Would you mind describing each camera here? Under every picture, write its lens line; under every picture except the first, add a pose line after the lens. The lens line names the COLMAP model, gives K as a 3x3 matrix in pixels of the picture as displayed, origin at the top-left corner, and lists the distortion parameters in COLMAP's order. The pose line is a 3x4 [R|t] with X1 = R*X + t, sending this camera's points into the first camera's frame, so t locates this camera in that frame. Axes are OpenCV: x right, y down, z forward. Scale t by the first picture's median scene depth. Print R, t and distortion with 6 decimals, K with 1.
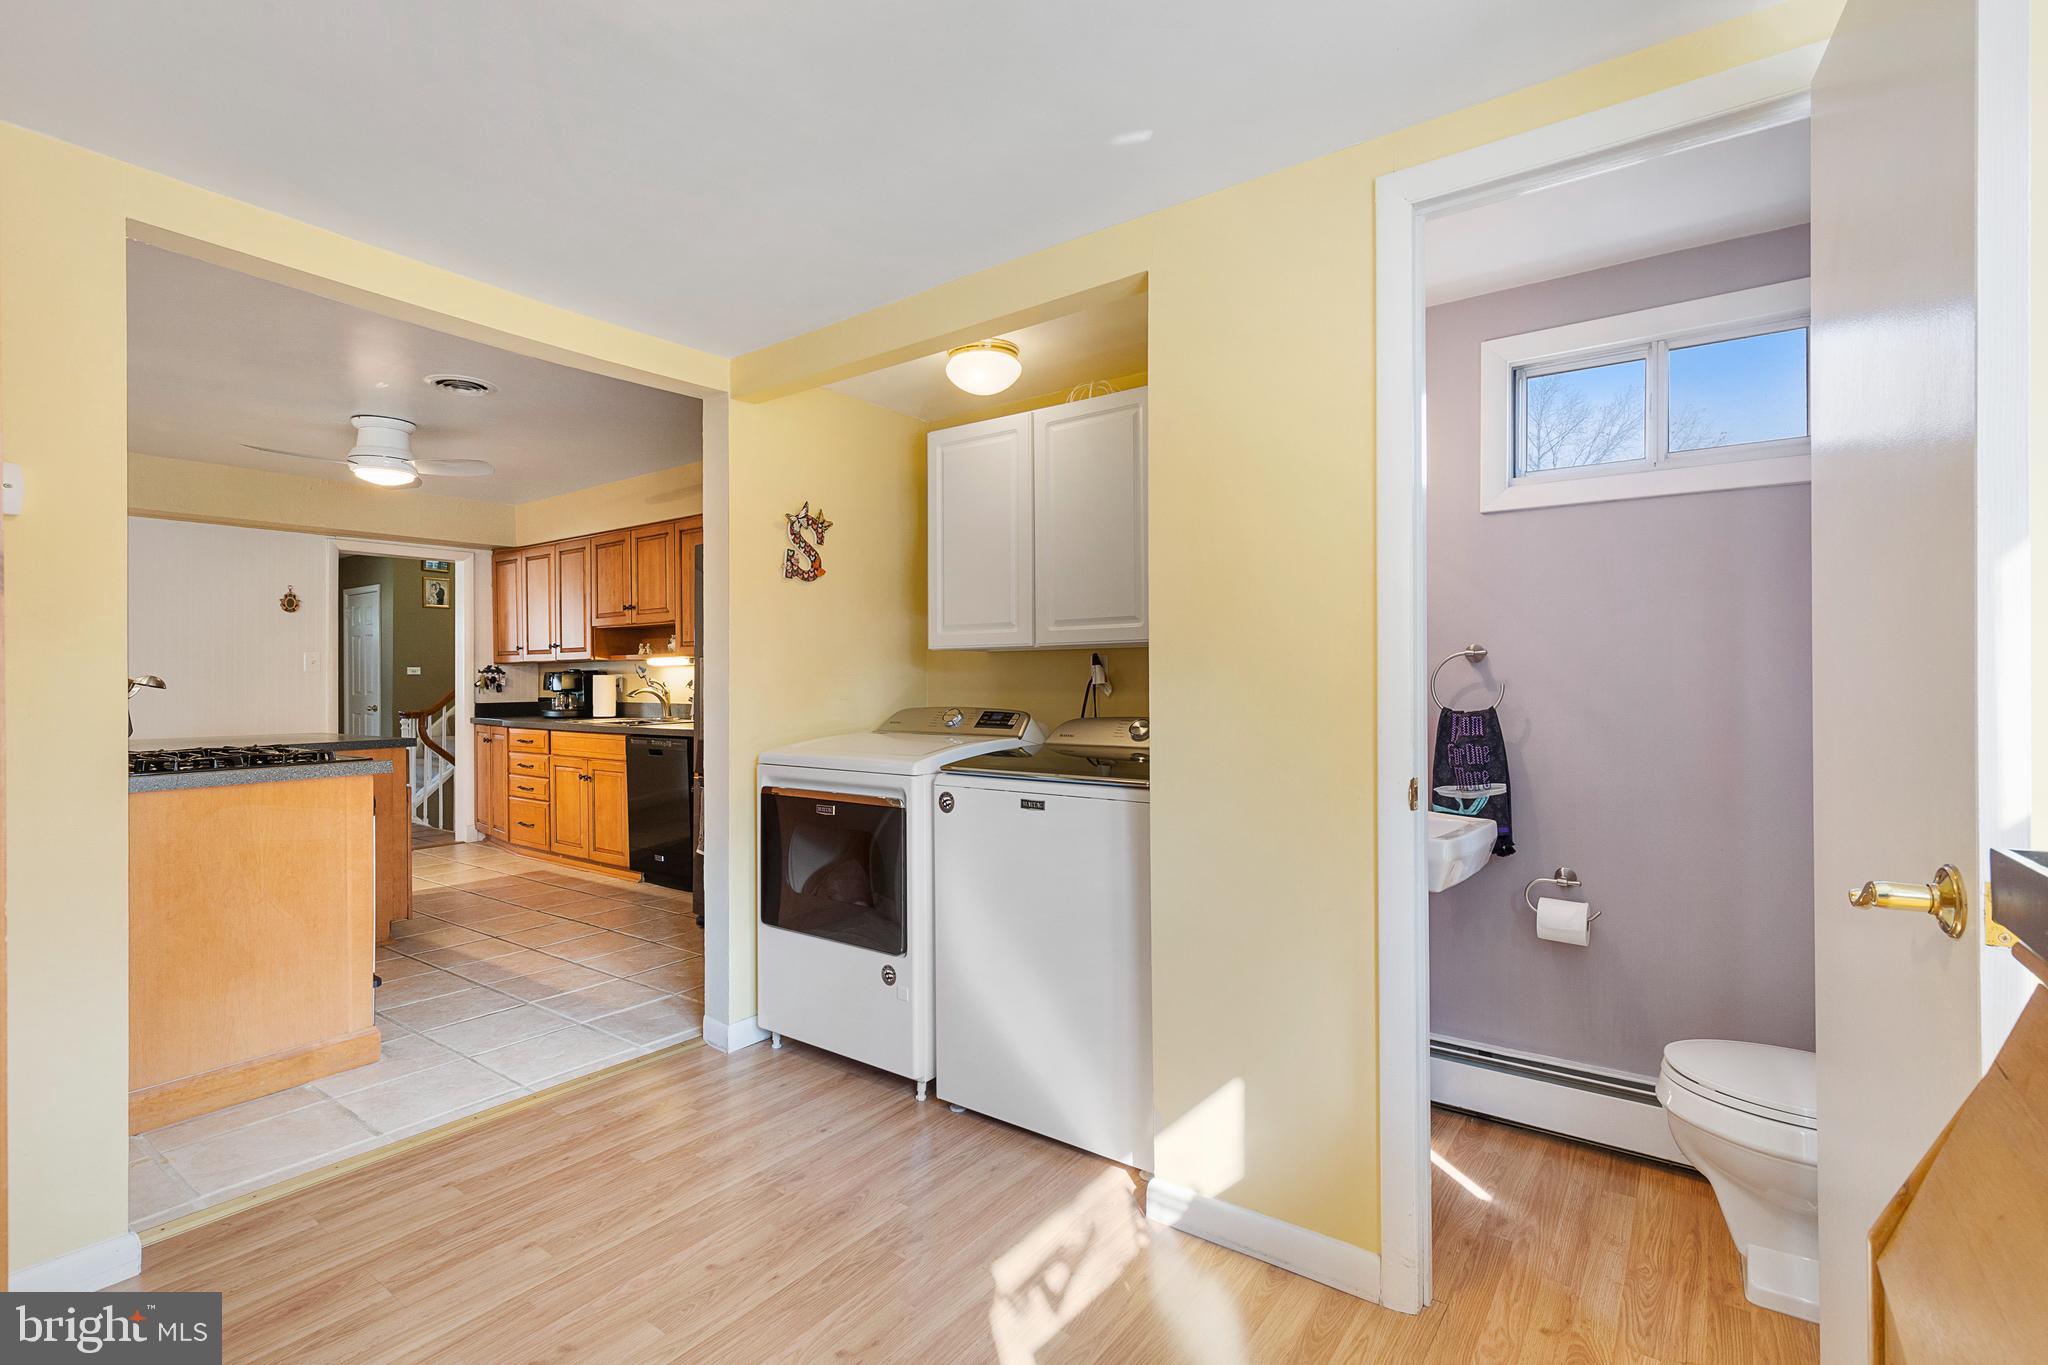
lens RADIAL K [[936.8, 0, 1030.3], [0, 936.8, 665.9], [0, 0, 1]] dist [0.000500, -0.000219]
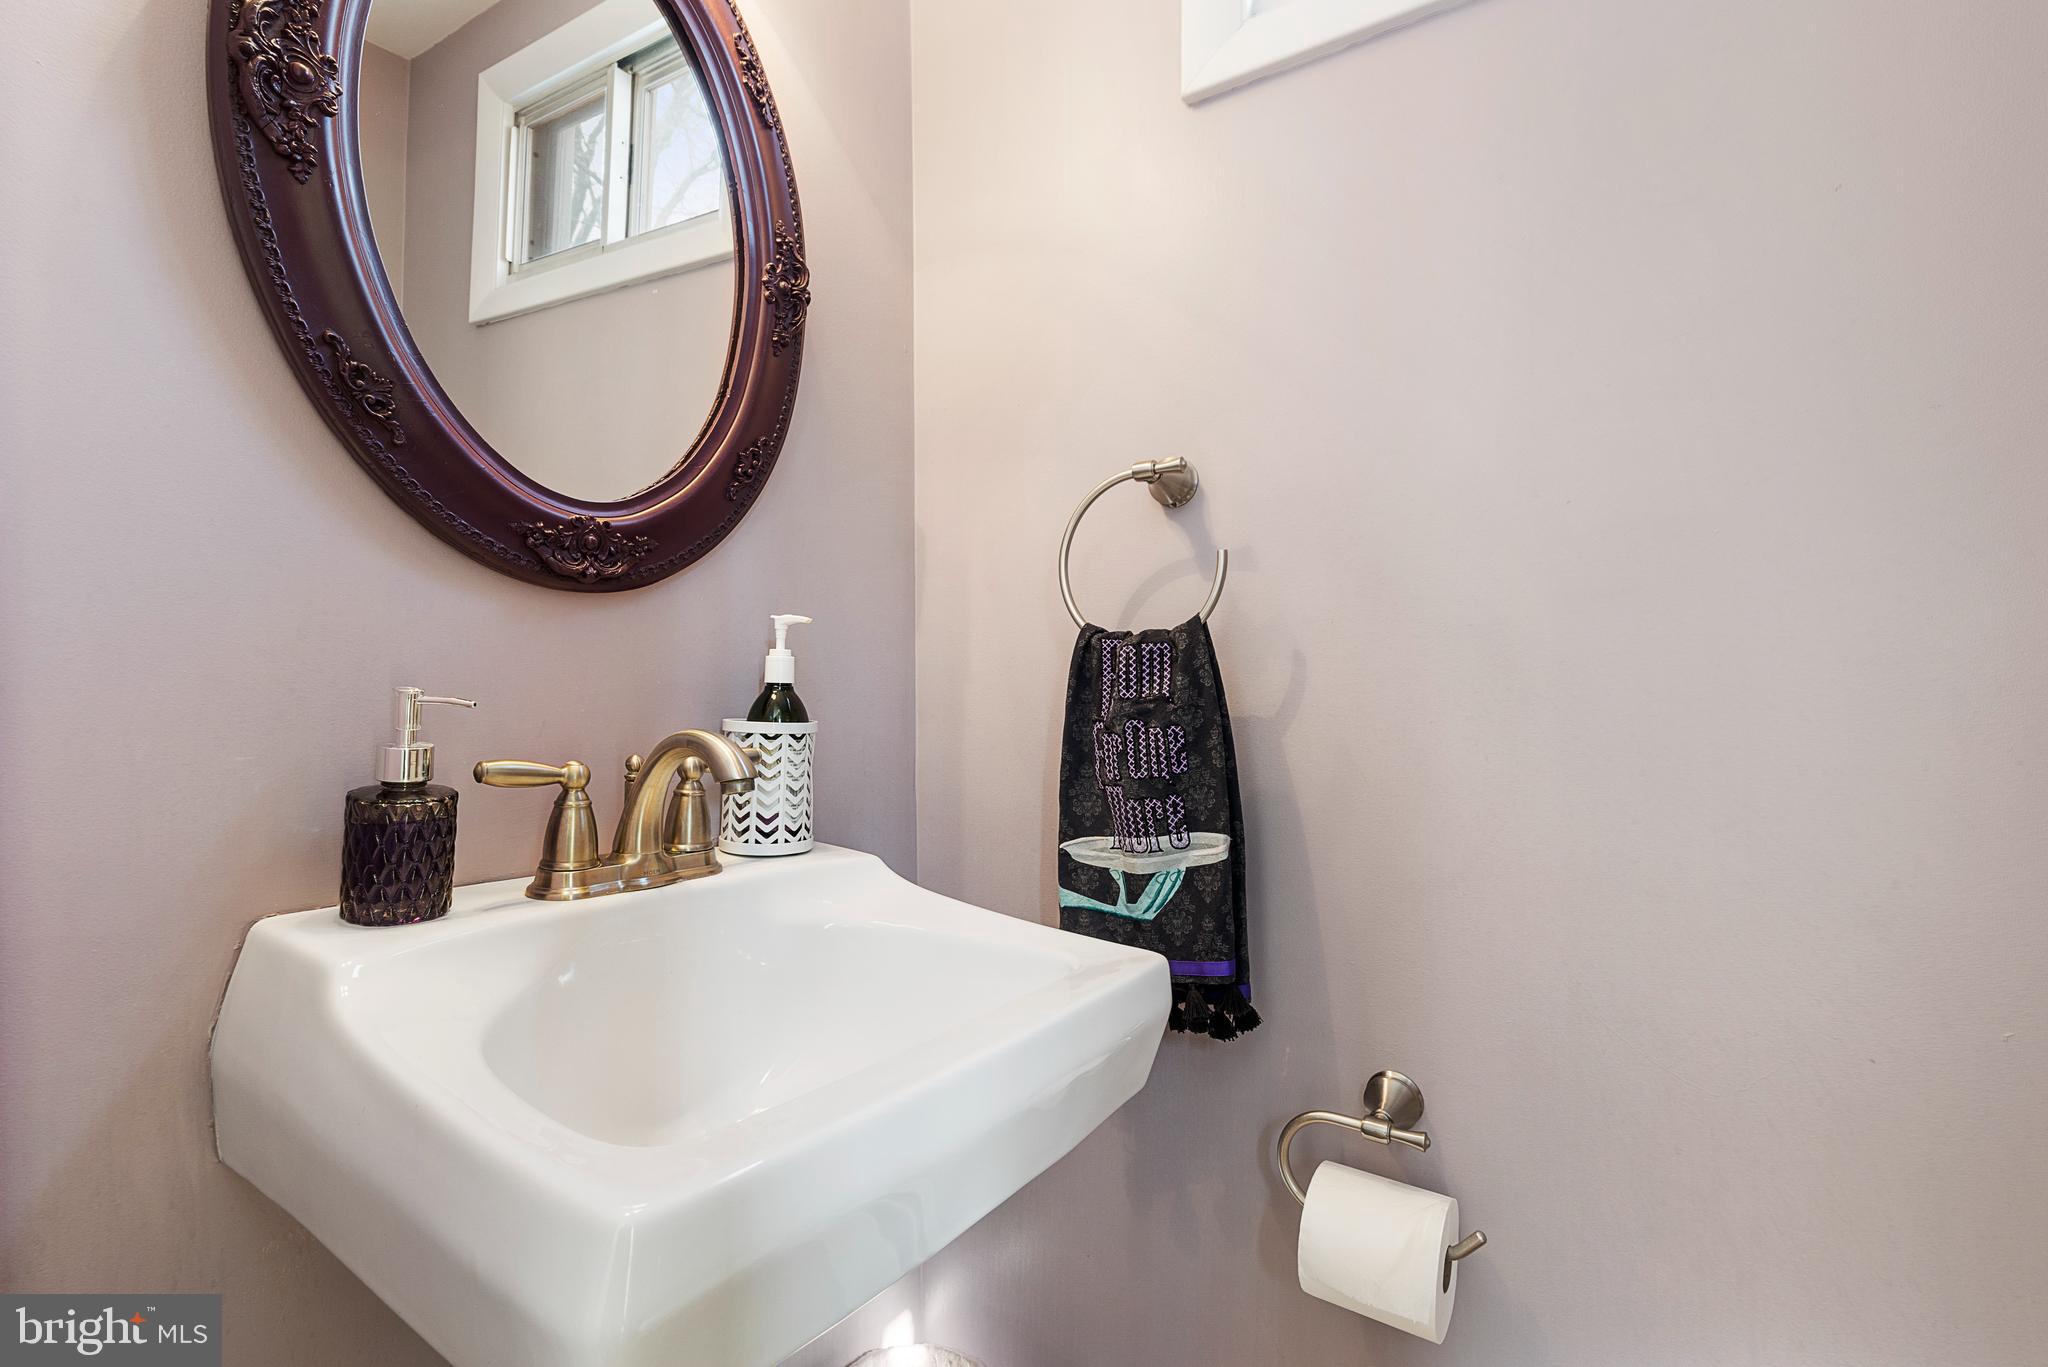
lens RADIAL K [[936.8, 0, 1020.7], [0, 936.8, 684.0], [0, 0, 1]] dist [0.000500, -0.000219]
pose [[0.999568, 0.006140, 0.028758, 0.414721], [-0.006155, 0.999981, 0.000413, 0.069342], [-0.028755, -0.000590, 0.999586, 0.645799]]
